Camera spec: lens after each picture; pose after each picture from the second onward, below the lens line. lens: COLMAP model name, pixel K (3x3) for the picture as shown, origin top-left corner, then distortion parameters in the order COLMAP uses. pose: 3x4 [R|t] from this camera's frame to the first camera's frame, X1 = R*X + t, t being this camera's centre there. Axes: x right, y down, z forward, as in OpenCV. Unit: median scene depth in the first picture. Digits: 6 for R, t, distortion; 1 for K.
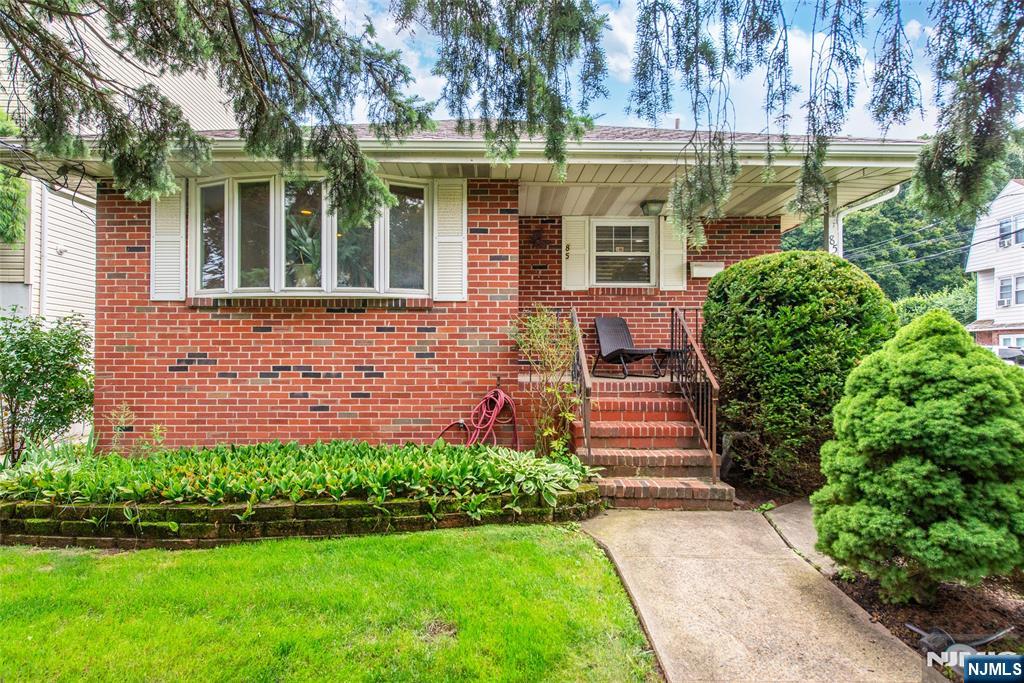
lens RADIAL K [[593.7, 0, 514.8], [0, 593.7, 341.9], [0, 0, 1]] dist [-0.000901, -0.000032]
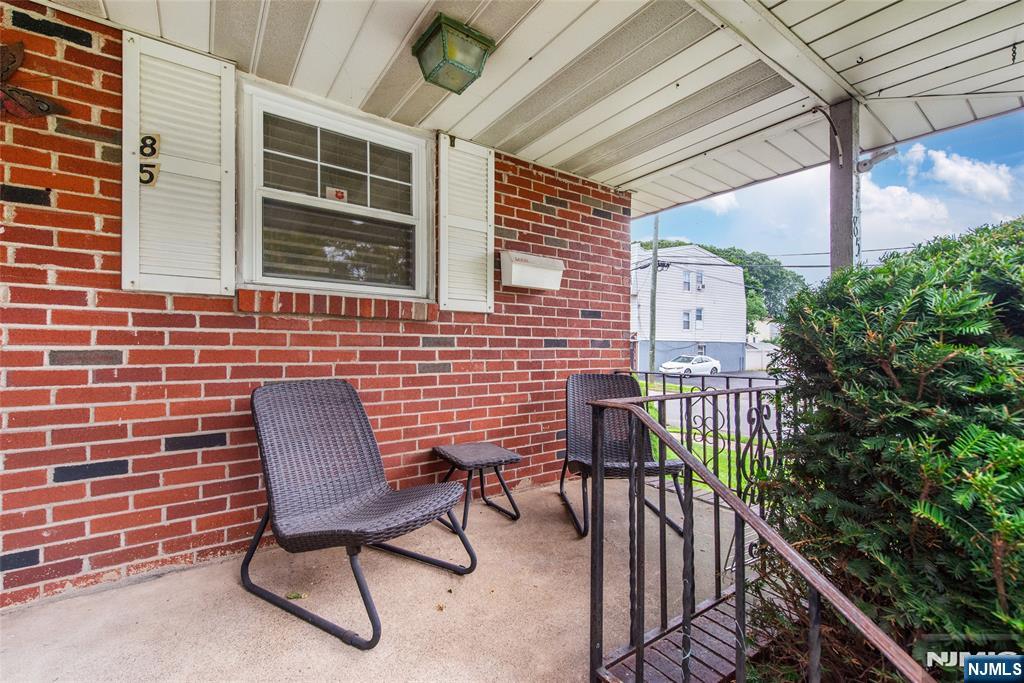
lens RADIAL K [[428.1, 0, 521.9], [0, 428.1, 348.1], [0, 0, 1]] dist [0.010150, -0.000283]
pose [[0.811983, 0.003953, 0.583667, 0.114431], [-0.000013, 0.999977, -0.006755, -0.057268], [-0.583680, 0.005478, 0.811965, 0.717822]]
